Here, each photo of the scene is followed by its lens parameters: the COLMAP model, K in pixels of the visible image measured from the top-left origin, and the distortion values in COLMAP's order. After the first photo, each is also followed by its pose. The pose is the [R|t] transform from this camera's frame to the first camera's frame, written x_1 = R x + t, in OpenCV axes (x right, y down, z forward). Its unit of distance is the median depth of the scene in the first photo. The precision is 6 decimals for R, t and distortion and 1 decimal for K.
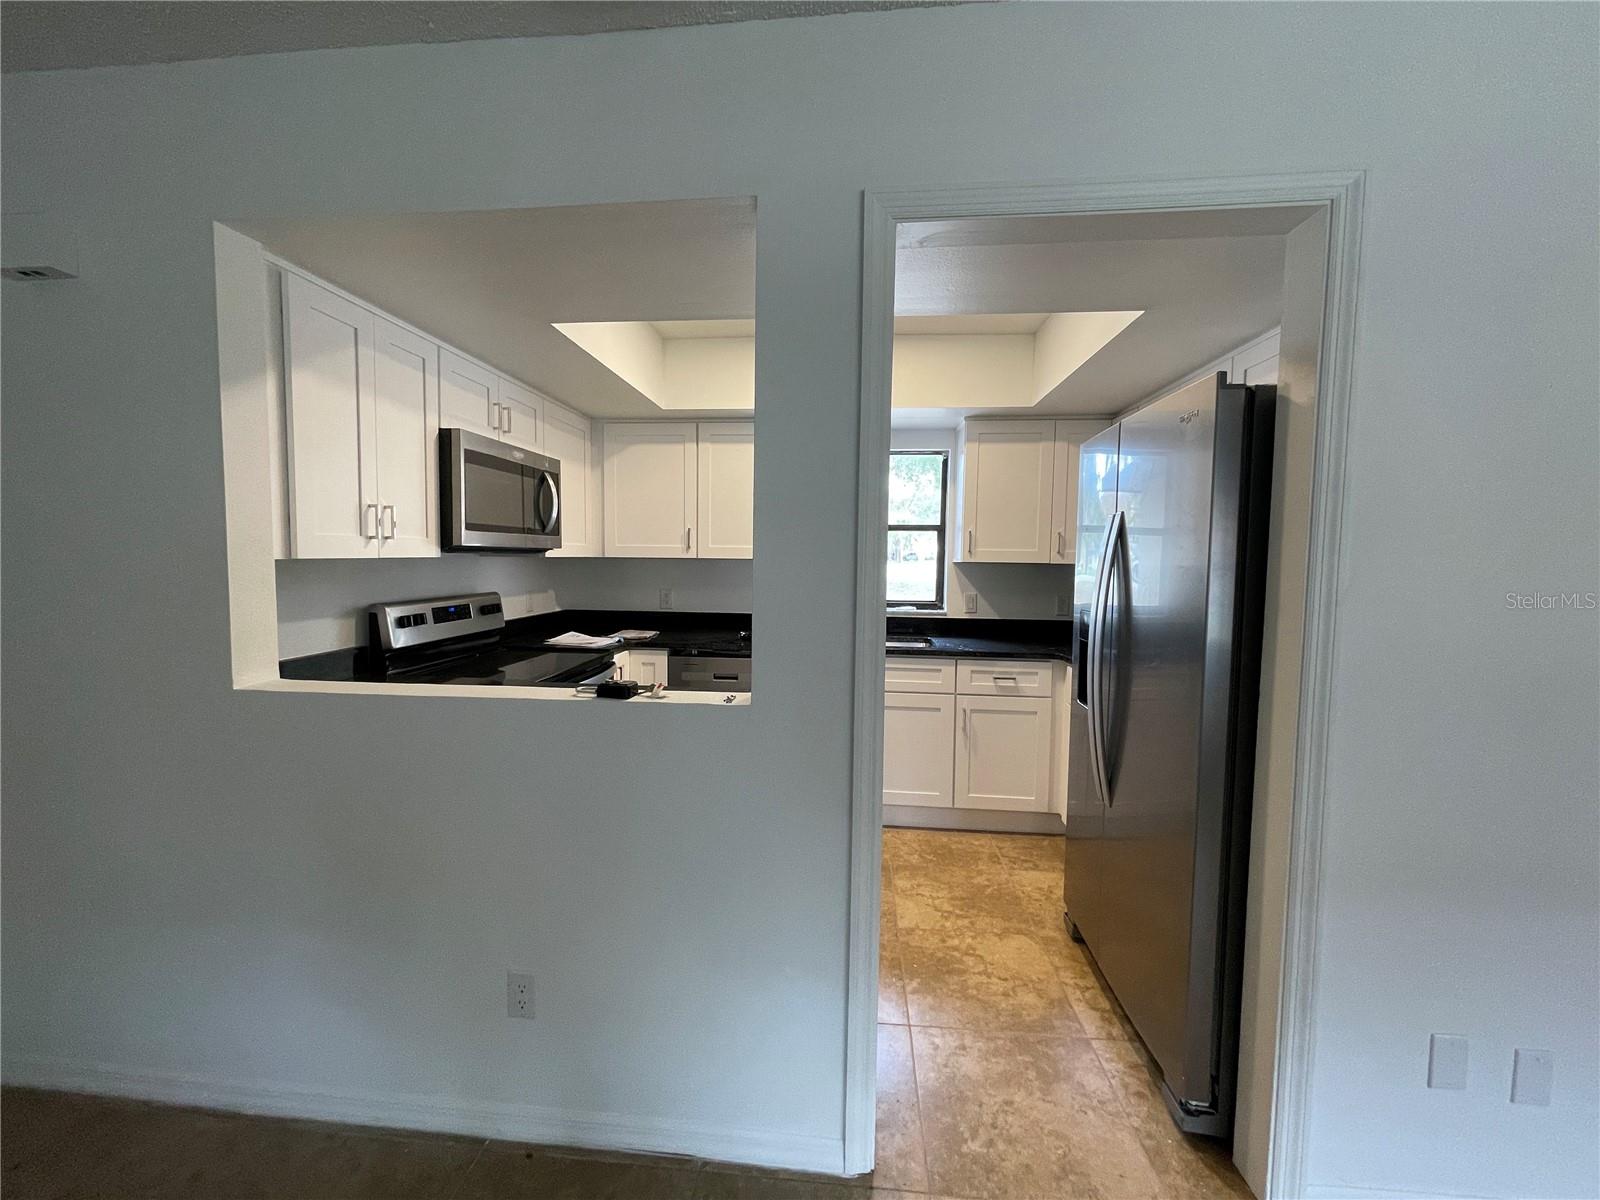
lens RADIAL K [[643.2, 0, 788.4], [0, 643.2, 594.9], [0, 0, 1]] dist [-0.001414, -0.000170]
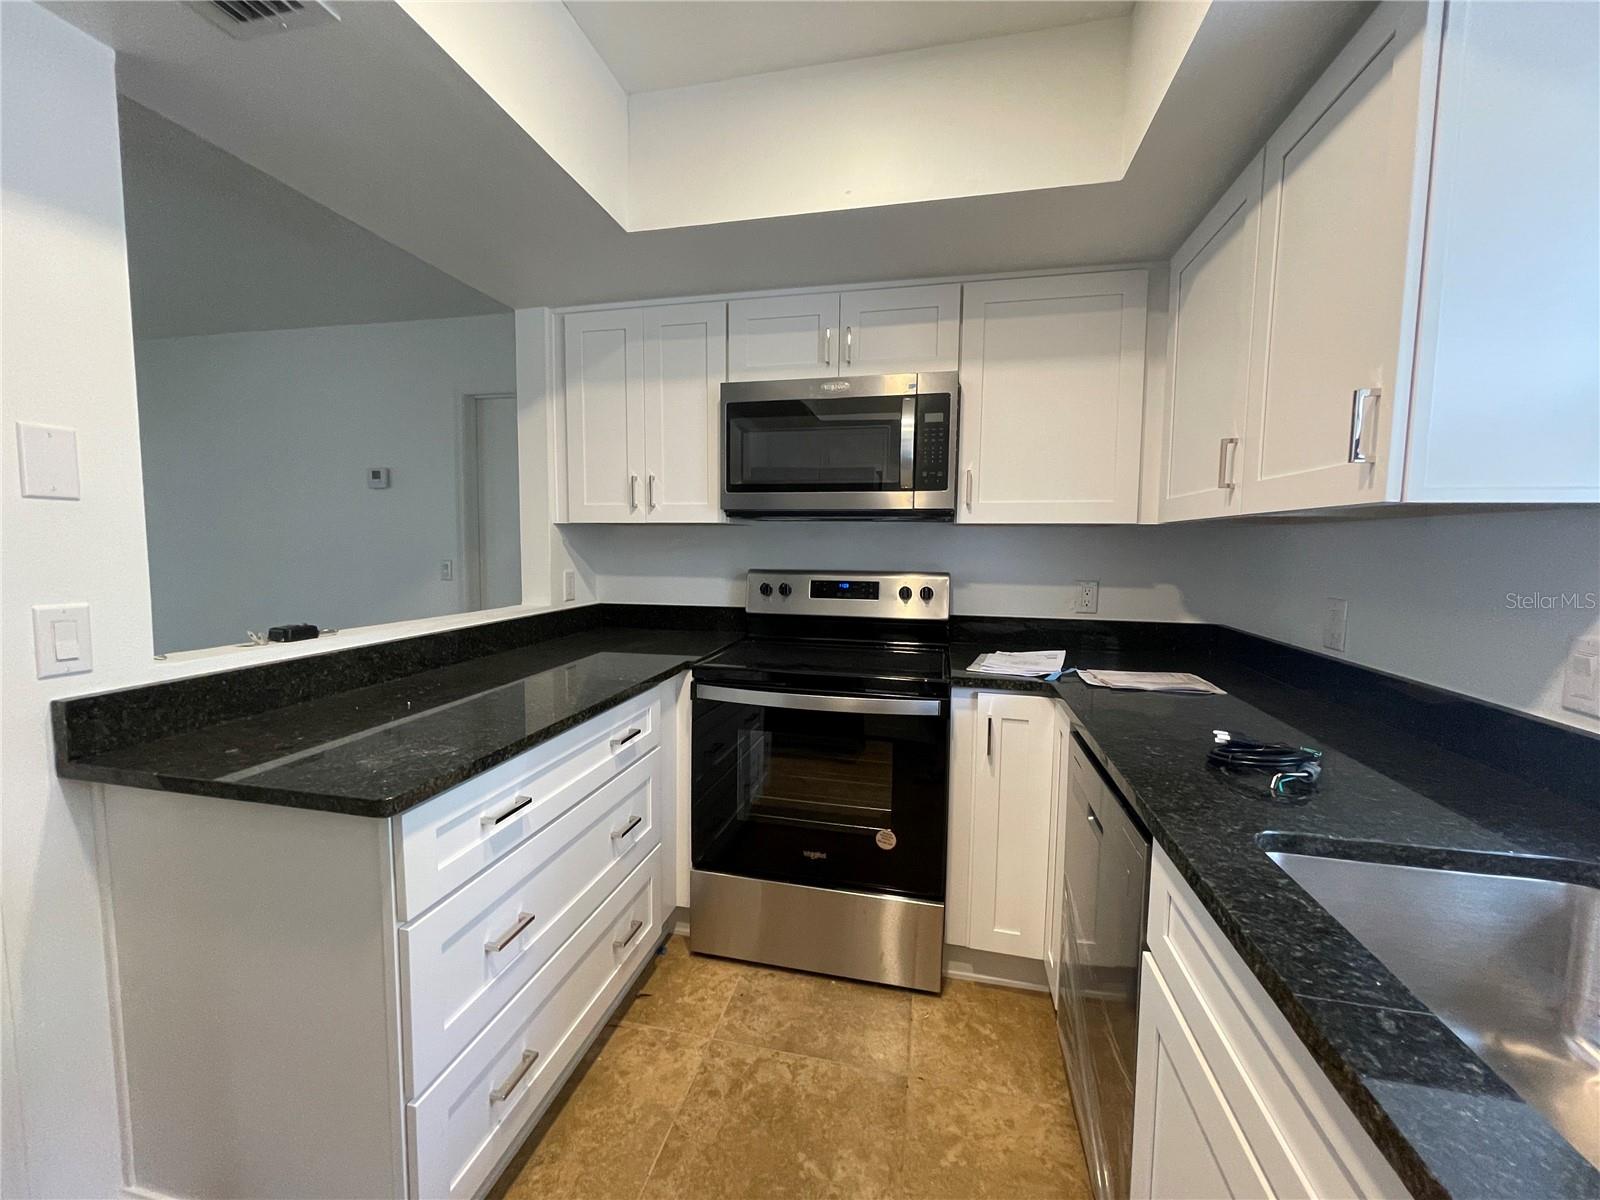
lens RADIAL K [[643.2, 0, 788.4], [0, 643.2, 594.9], [0, 0, 1]] dist [-0.001414, -0.000170]
pose [[-0.118879, 0.072063, -0.990290, 0.572264], [-0.071279, 0.994170, 0.080902, -0.048533], [0.990347, 0.080205, -0.113050, 1.659677]]
